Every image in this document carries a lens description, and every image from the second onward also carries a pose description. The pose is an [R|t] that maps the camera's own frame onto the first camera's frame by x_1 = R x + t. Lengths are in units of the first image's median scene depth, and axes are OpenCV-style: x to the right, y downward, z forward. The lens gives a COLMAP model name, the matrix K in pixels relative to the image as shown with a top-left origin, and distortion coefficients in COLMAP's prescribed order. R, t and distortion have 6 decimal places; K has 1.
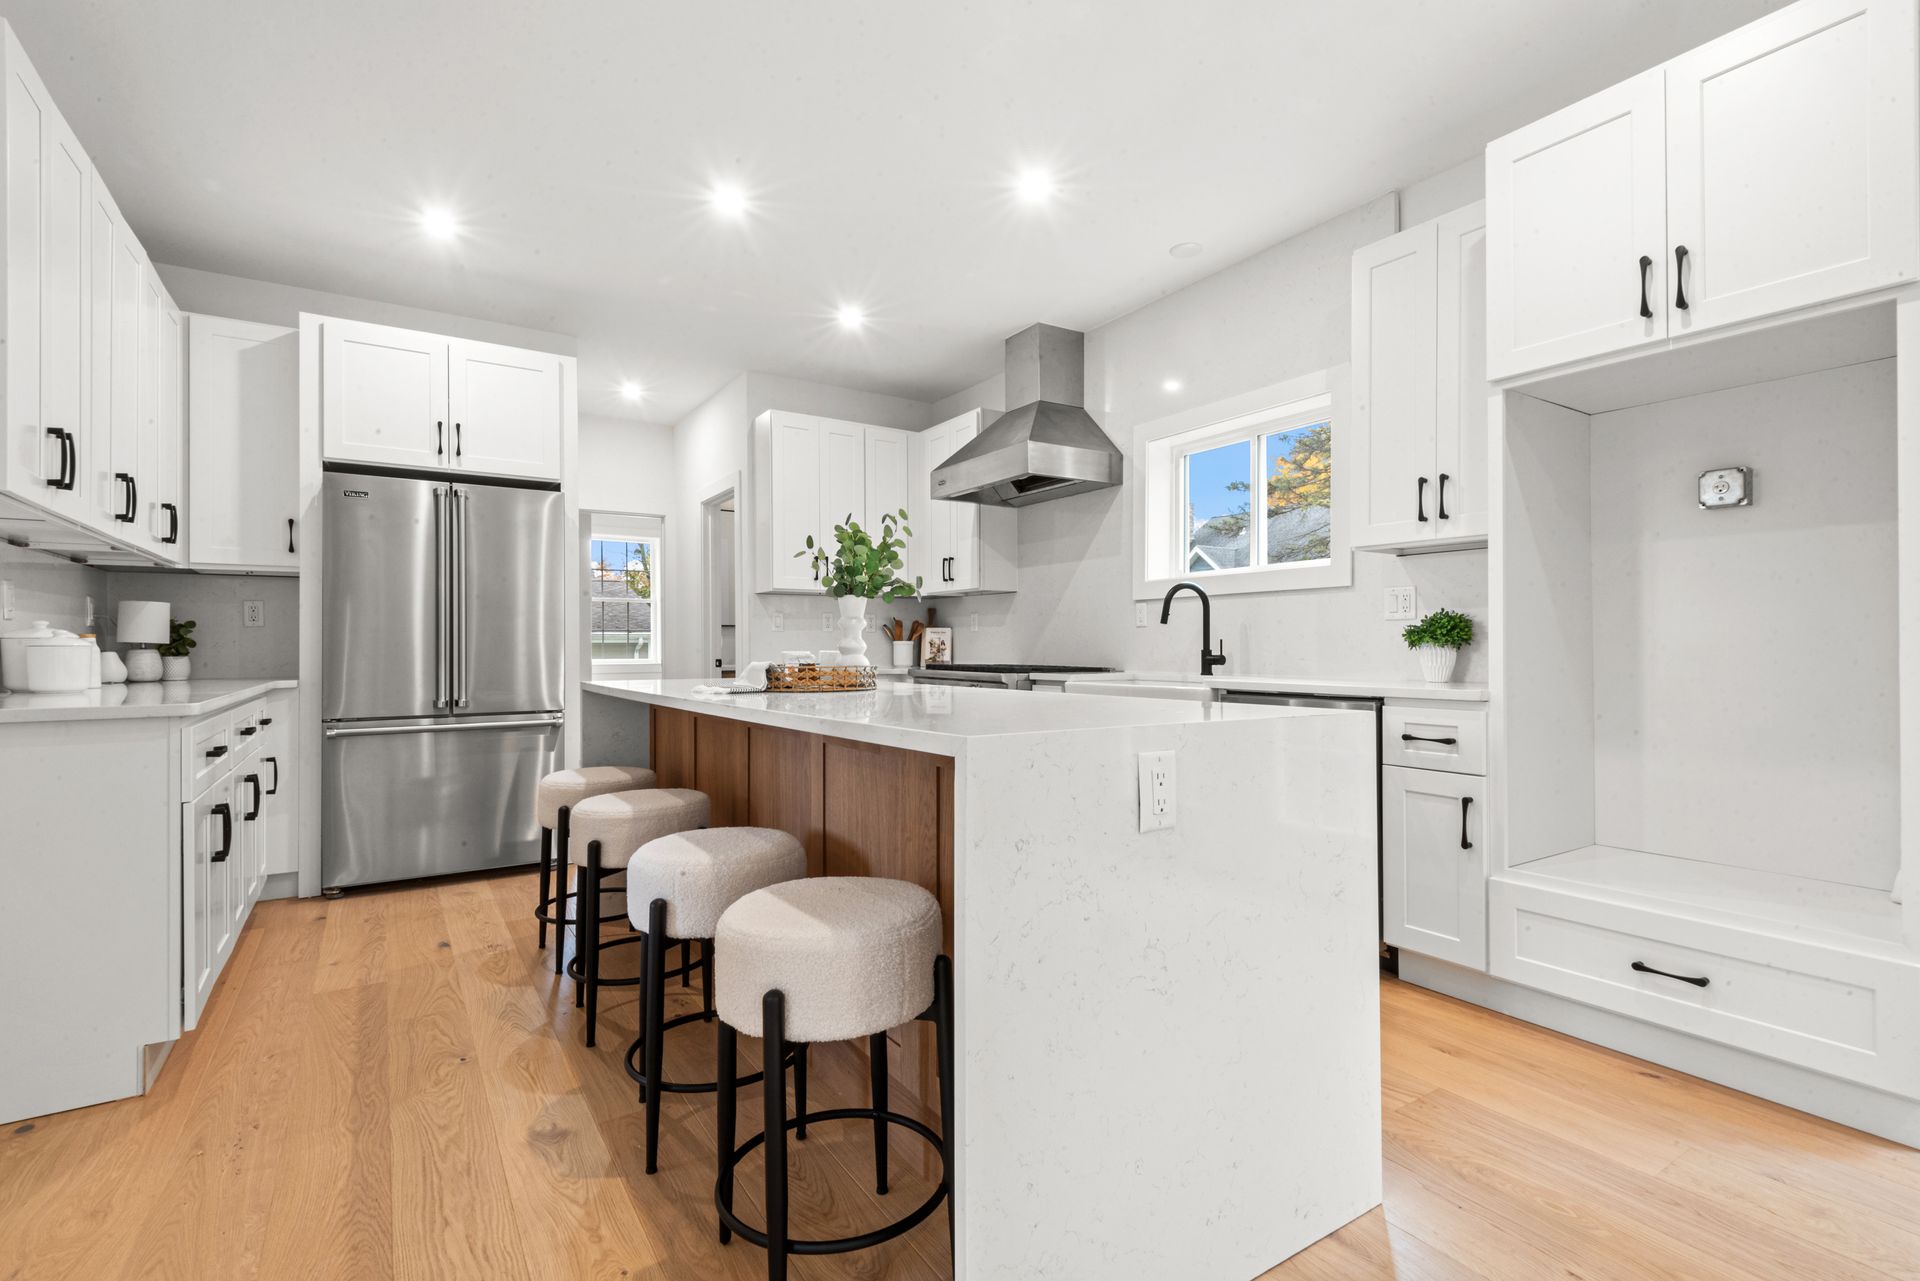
lens RADIAL K [[890.5, 0, 960.0], [0, 890.5, 640.5], [0, 0, 1]] dist [0.001903, -0.001420]
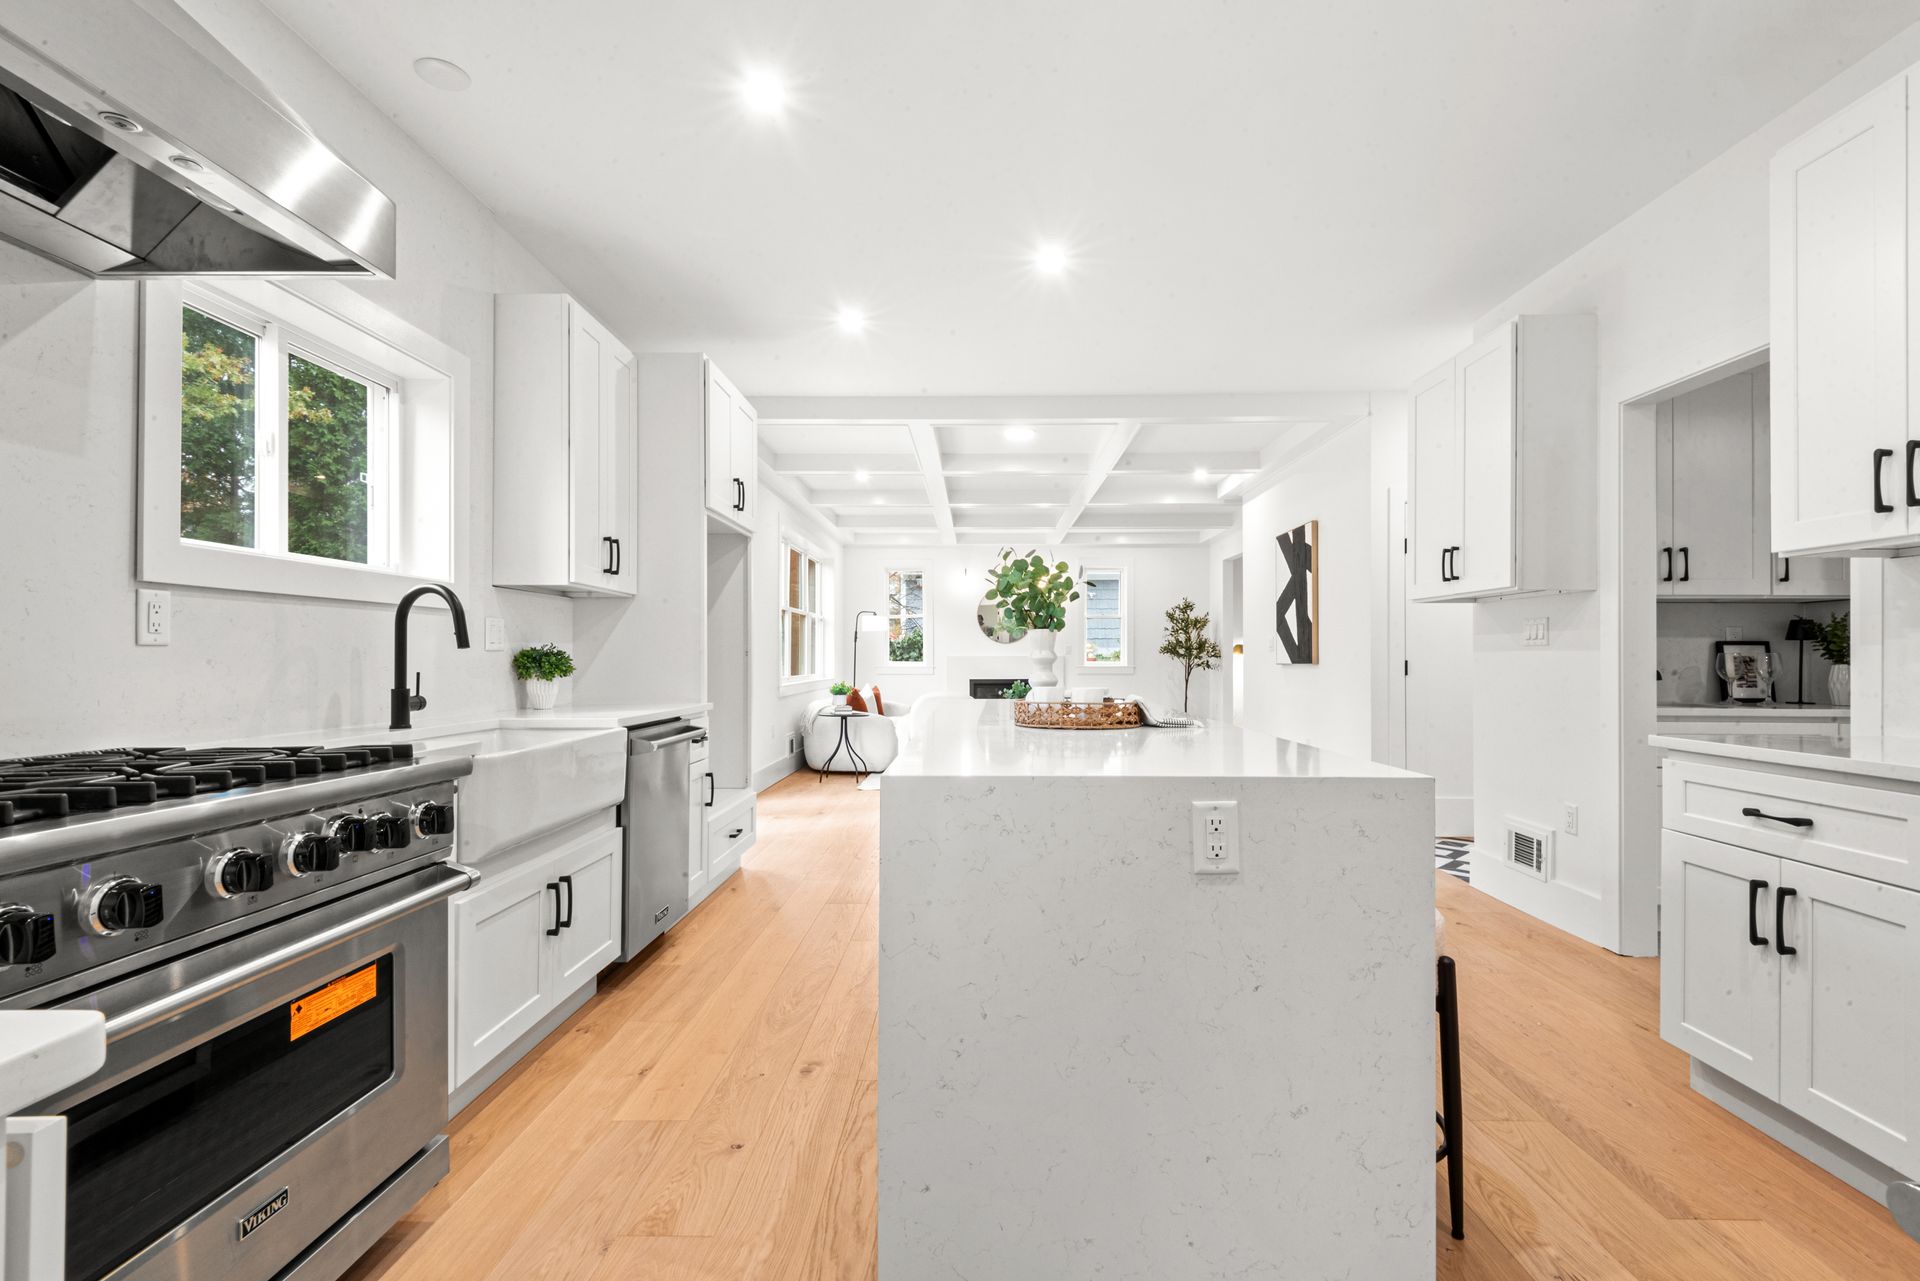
lens RADIAL K [[890.5, 0, 960.0], [0, 890.5, 640.5], [0, 0, 1]] dist [0.001903, -0.001420]
pose [[-0.822140, 0.016016, 0.569060, -0.422024], [-0.006463, 0.999277, -0.037461, -0.003575], [-0.569249, -0.034476, -0.821442, 1.295395]]
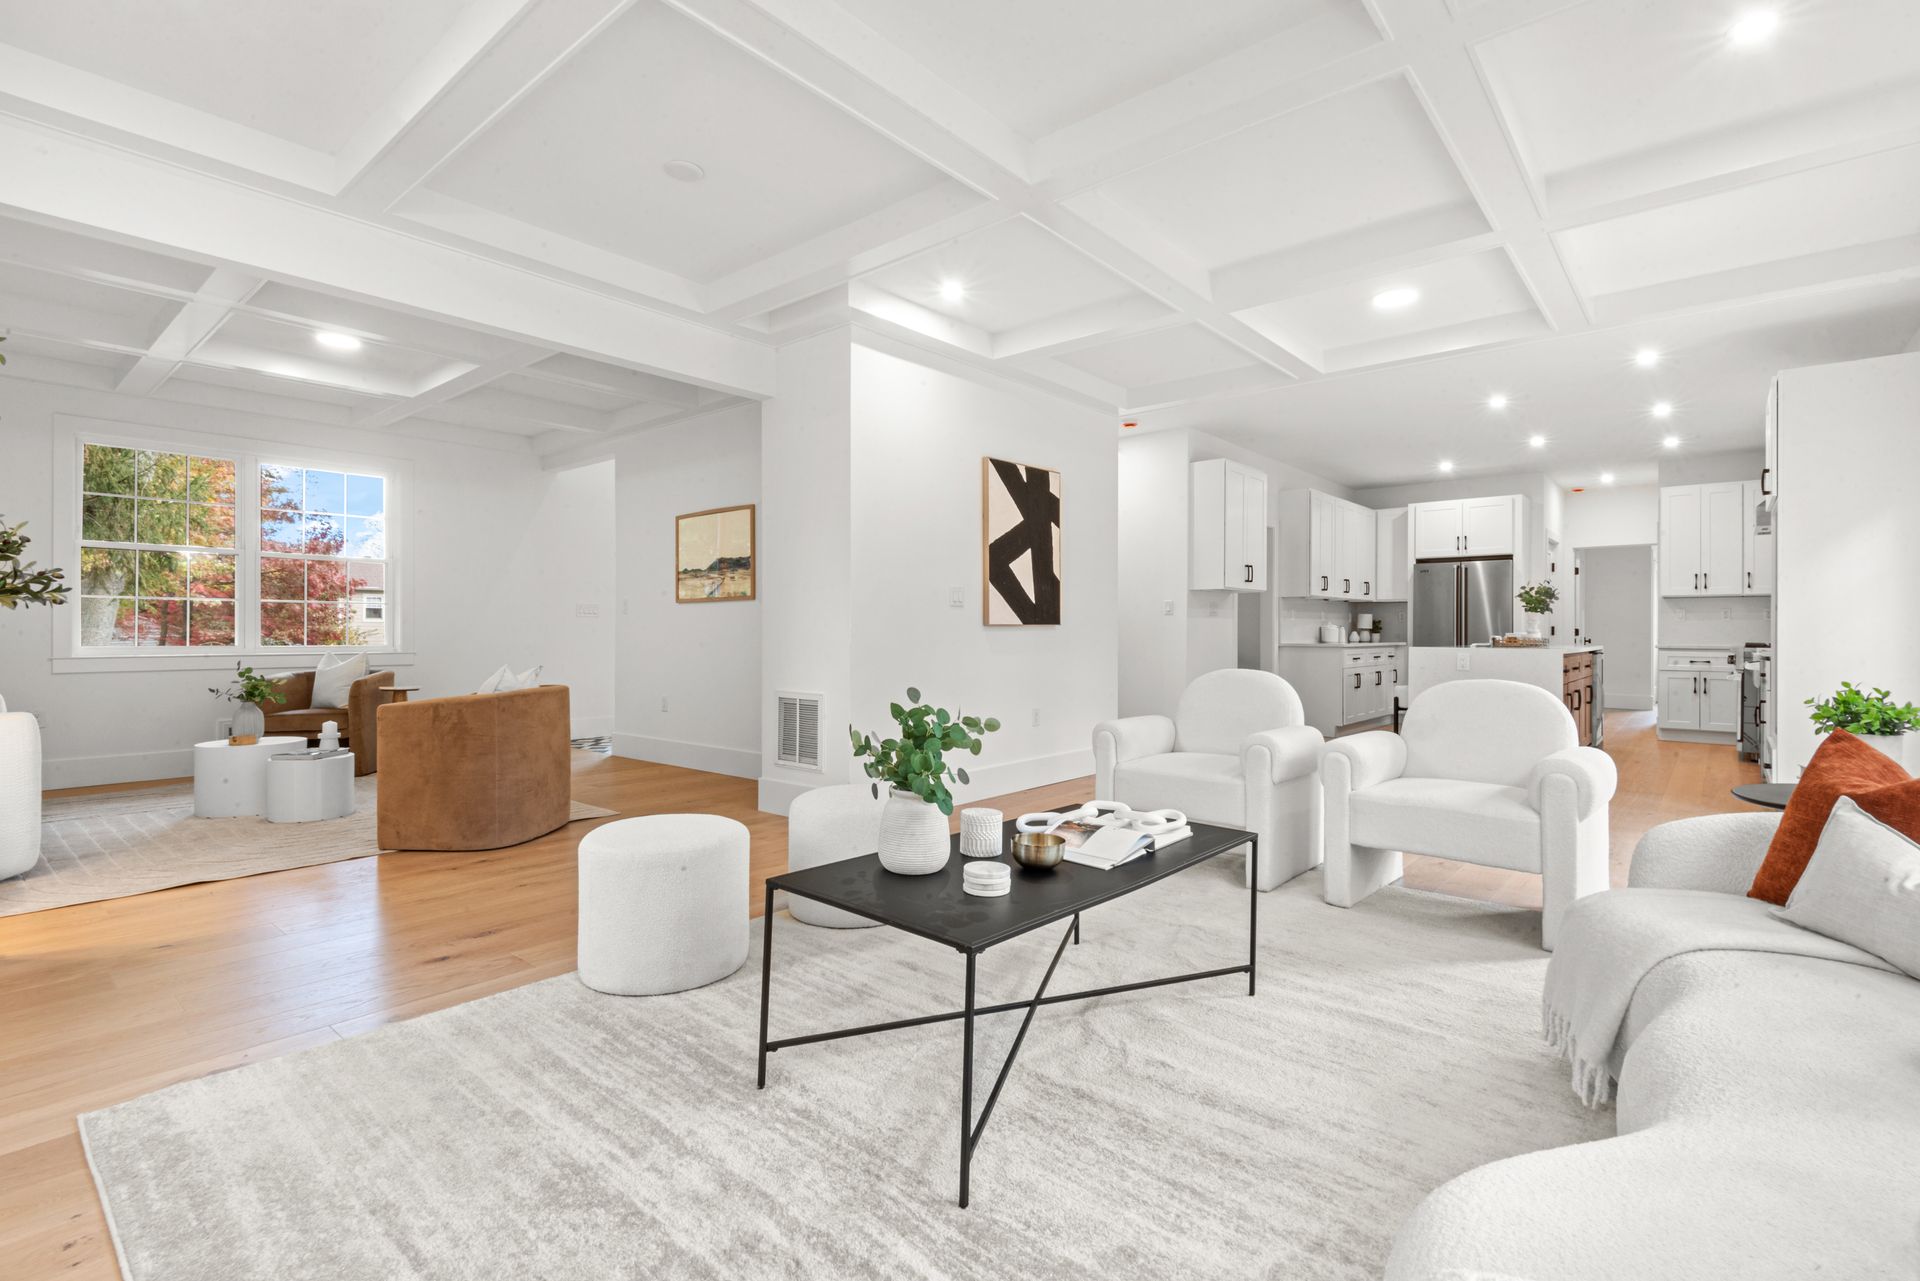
lens RADIAL K [[890.5, 0, 960.0], [0, 890.5, 640.5], [0, 0, 1]] dist [0.001903, -0.001420]
pose [[0.272154, 0.014366, -0.962147, 1.365614], [0.004429, 0.999859, 0.016182, -0.009778], [0.962244, -0.008666, 0.272052, -0.947351]]
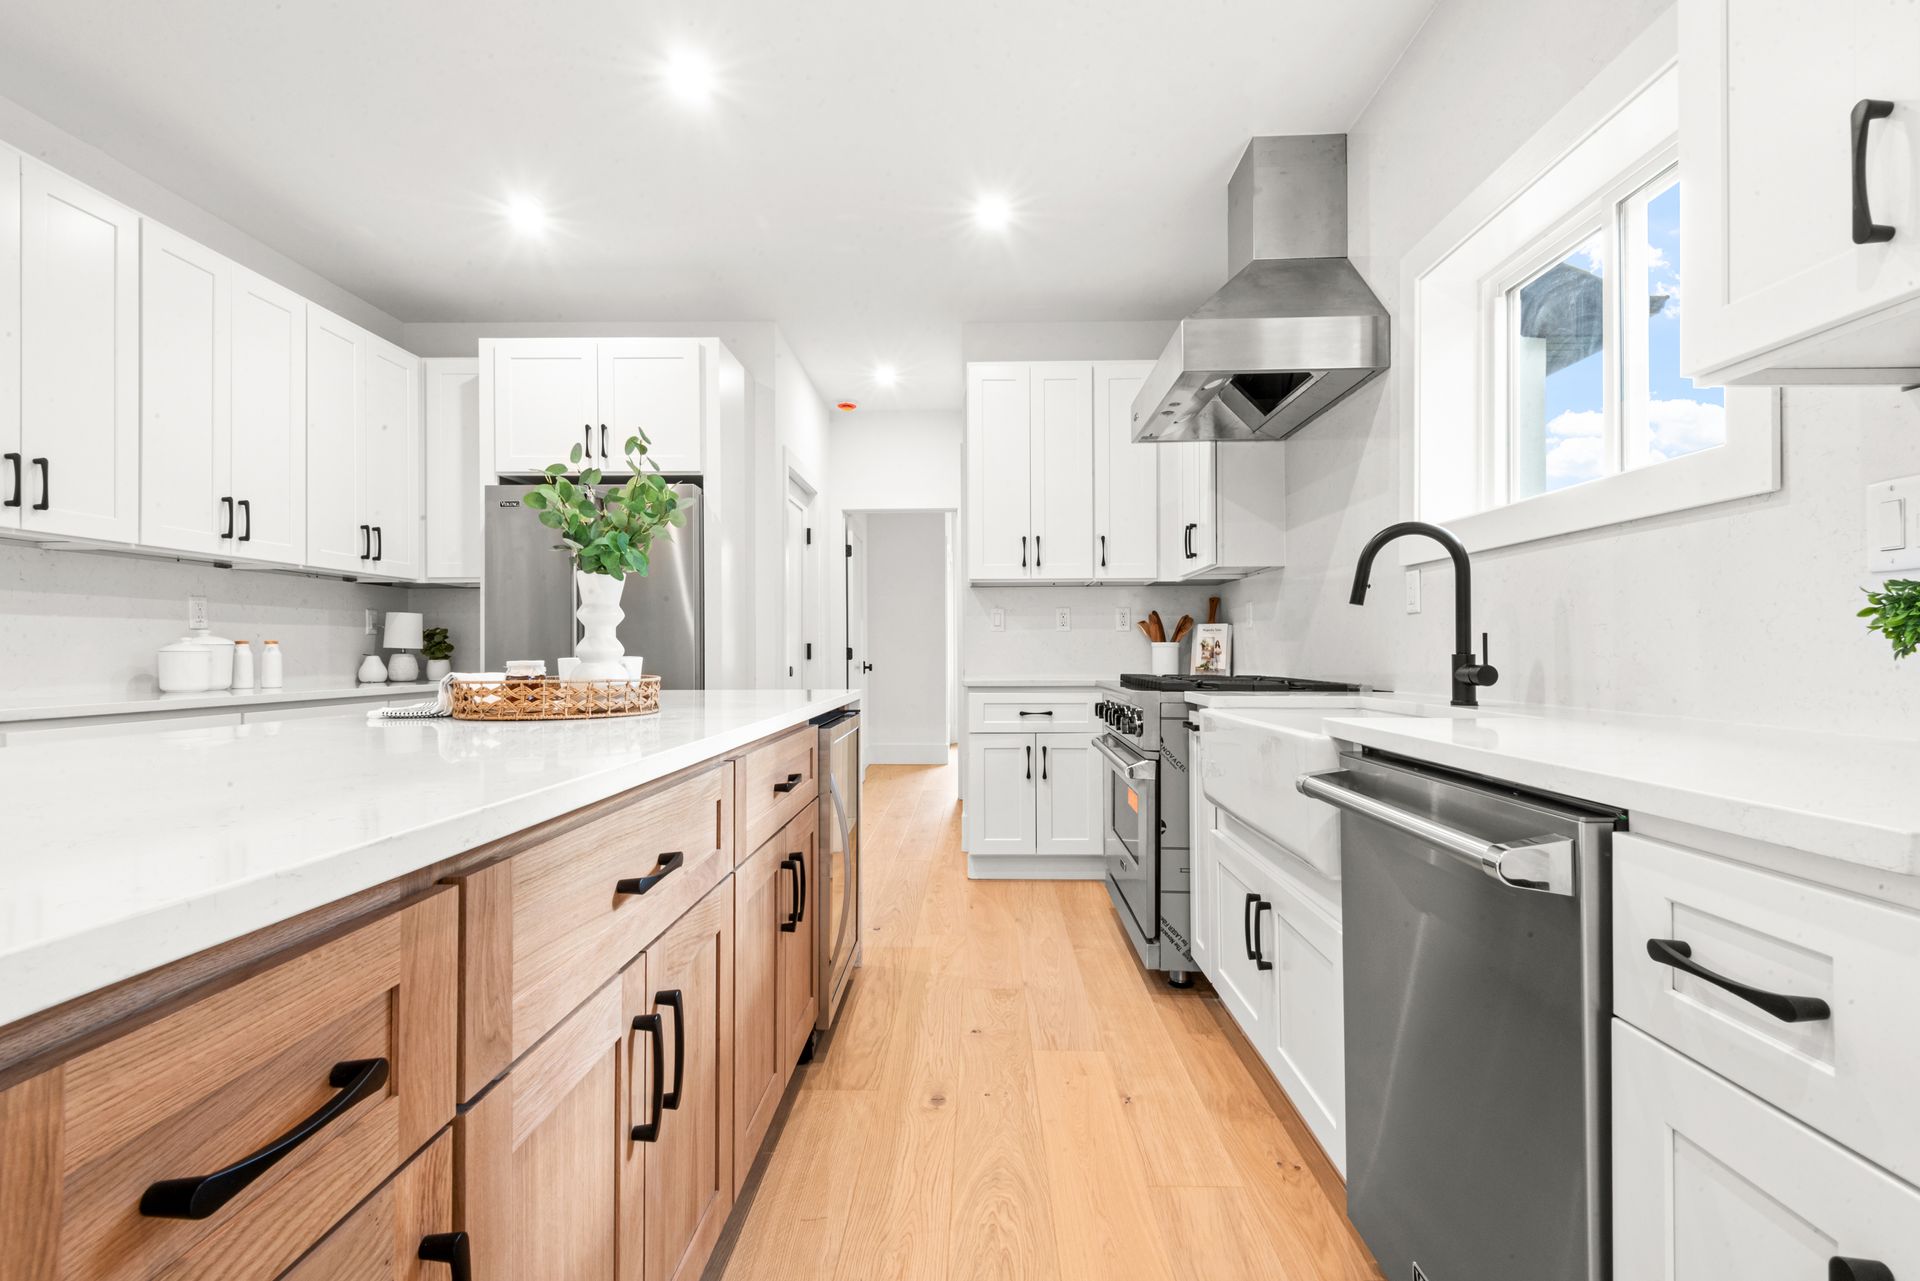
lens RADIAL K [[890.5, 0, 960.0], [0, 890.5, 640.5], [0, 0, 1]] dist [0.001903, -0.001420]
pose [[0.819045, -0.007967, -0.573674, 0.327331], [0.006328, 0.999968, -0.004853, 0.002454], [0.573694, 0.000344, 0.819069, 0.425432]]
